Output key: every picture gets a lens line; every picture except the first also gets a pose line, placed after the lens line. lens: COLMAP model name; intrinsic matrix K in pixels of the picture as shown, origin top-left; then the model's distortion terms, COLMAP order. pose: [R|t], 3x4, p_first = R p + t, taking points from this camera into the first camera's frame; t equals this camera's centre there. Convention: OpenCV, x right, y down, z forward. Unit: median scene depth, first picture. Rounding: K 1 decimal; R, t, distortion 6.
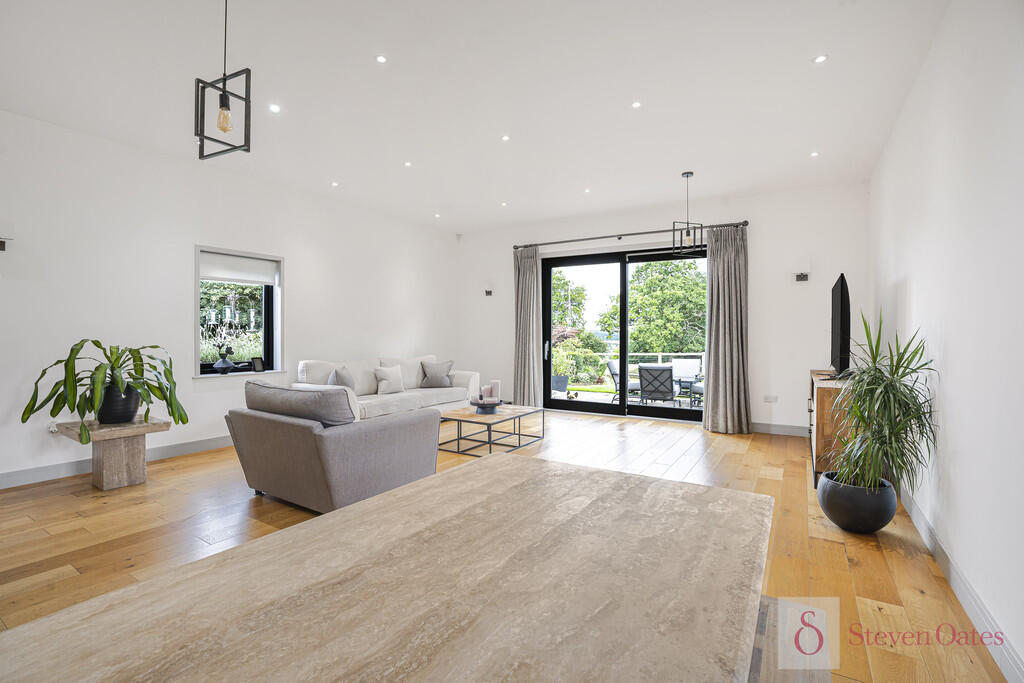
lens RADIAL K [[480.7, 0, 509.4], [0, 480.7, 338.6], [0, 0, 1]] dist [-0.051304, 0.016094]
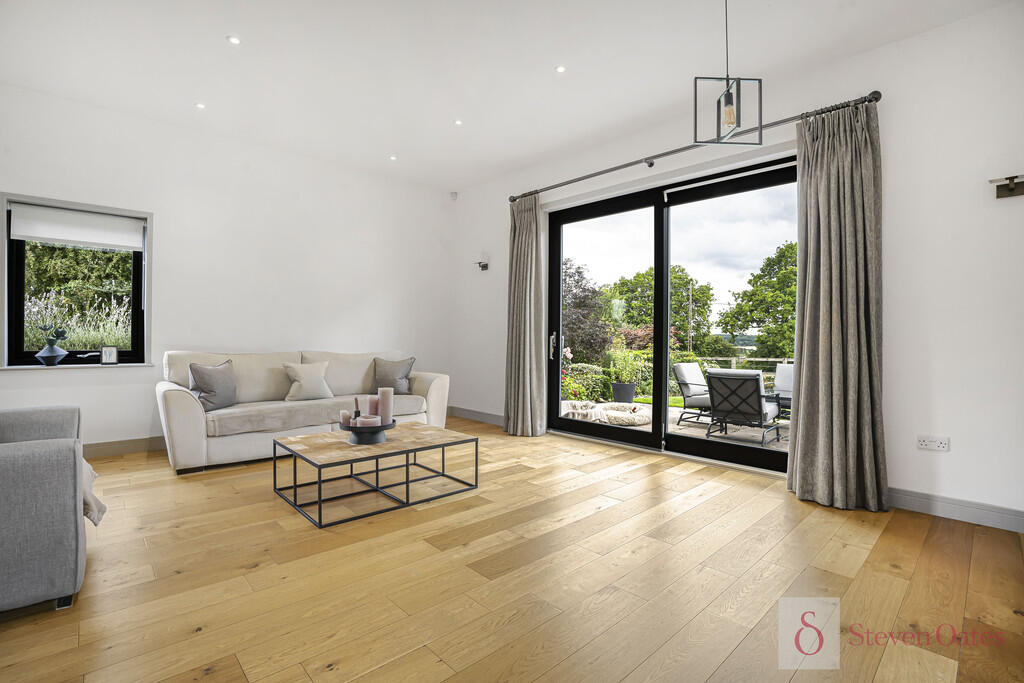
lens RADIAL K [[480.7, 0, 509.4], [0, 480.7, 338.6], [0, 0, 1]] dist [-0.051304, 0.016094]
pose [[0.967215, 0.008892, -0.253804, 0.208517], [-0.010892, 0.999920, -0.006473, 0.021411], [0.253726, 0.009026, 0.967234, 0.353197]]
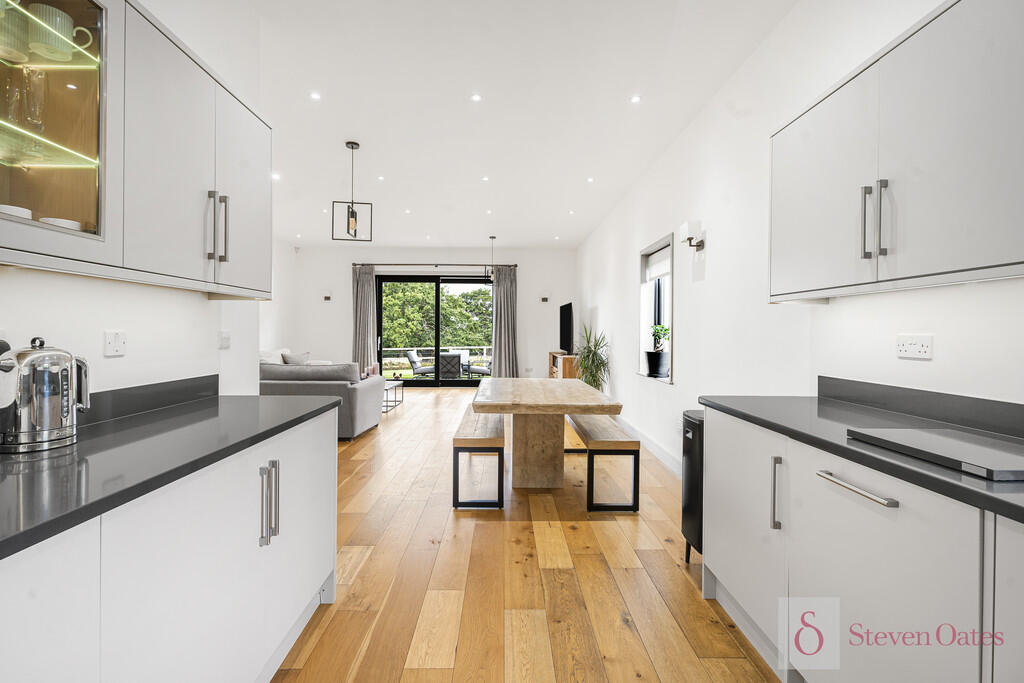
lens RADIAL K [[471.9, 0, 512.0], [0, 471.9, 341.5], [0, 0, 1]] dist [-0.018423, 0.000408]
pose [[0.841815, -0.007658, 0.539712, -0.348444], [0.001482, 0.999928, 0.011877, 0.003785], [-0.539764, -0.009198, 0.841766, -0.334162]]
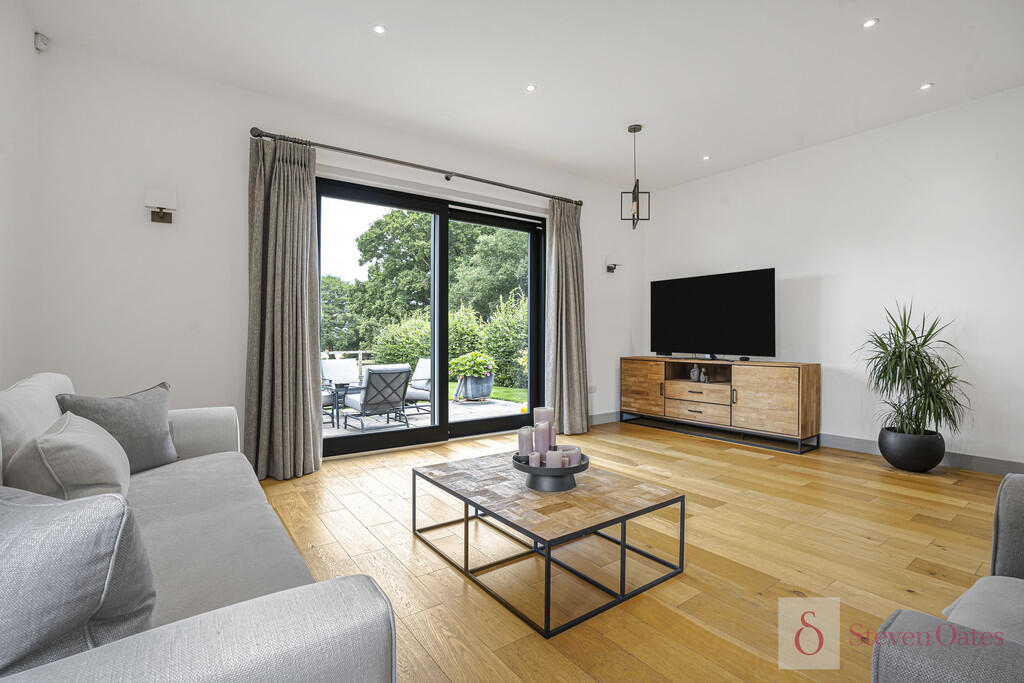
lens RADIAL K [[471.9, 0, 512.0], [0, 471.9, 341.5], [0, 0, 1]] dist [-0.018423, 0.000408]
pose [[0.378803, -0.012539, 0.925393, -0.349619], [0.011830, 0.999892, 0.008706, 0.014849], [-0.925402, 0.007650, 0.378910, 0.658569]]
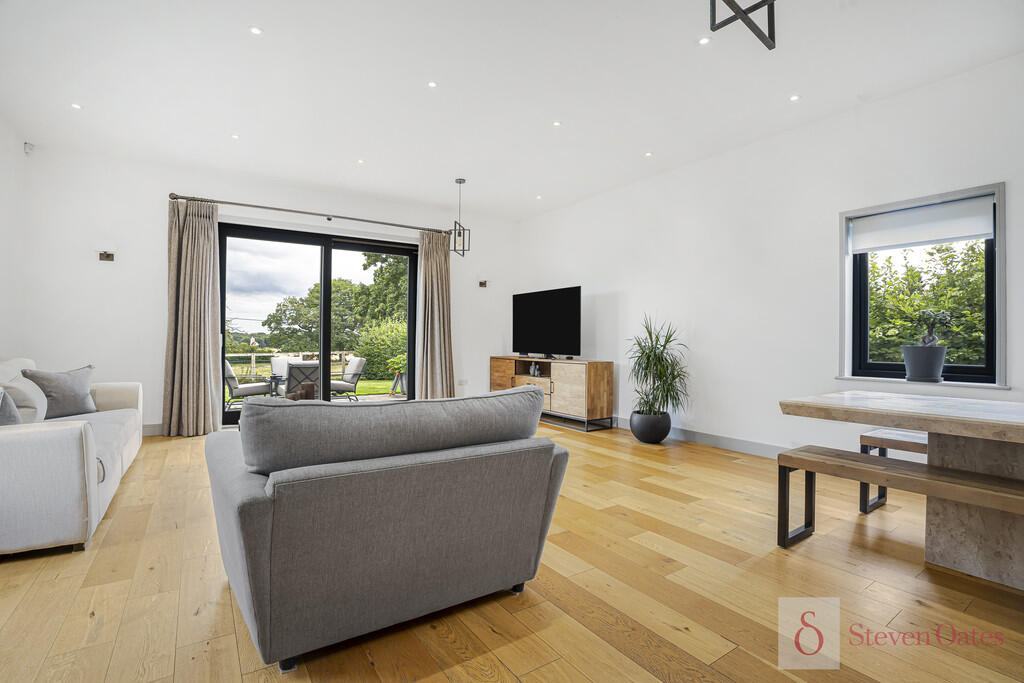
lens RADIAL K [[480.7, 0, 509.4], [0, 480.7, 338.6], [0, 0, 1]] dist [-0.051304, 0.016094]
pose [[0.421888, 0.001458, 0.906647, -0.428095], [0.004620, 0.999982, -0.003758, 0.017991], [-0.906636, 0.005774, 0.421873, 0.317292]]
